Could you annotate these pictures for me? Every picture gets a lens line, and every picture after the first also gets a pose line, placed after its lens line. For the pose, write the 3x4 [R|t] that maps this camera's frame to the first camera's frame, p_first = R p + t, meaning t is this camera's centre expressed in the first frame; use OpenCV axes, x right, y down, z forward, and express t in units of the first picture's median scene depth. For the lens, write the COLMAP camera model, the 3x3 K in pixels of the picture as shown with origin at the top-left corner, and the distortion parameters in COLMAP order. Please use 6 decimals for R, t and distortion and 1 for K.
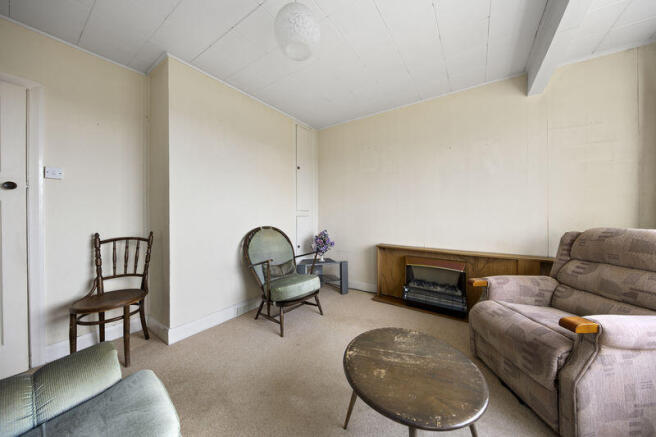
lens RADIAL K [[213.9, 0, 329.3], [0, 213.9, 211.9], [0, 0, 1]] dist [-0.000983, -0.000096]
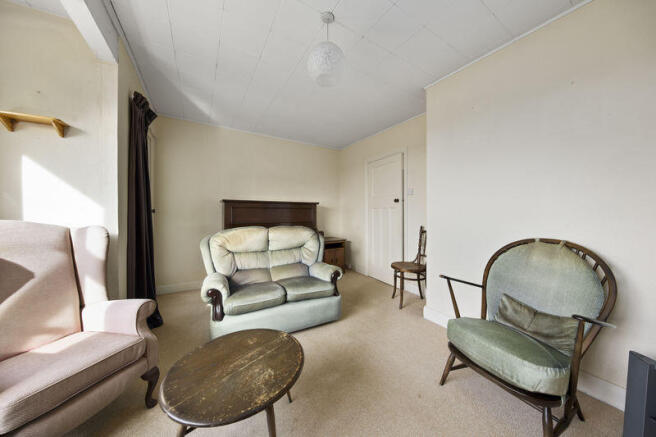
lens RADIAL K [[213.9, 0, 329.3], [0, 213.9, 211.9], [0, 0, 1]] dist [-0.000983, -0.000096]
pose [[-0.404648, -0.001071, -0.914472, 0.866244], [0.002319, 0.999995, -0.002198, -0.003411], [0.914469, -0.003010, -0.404644, 1.383026]]
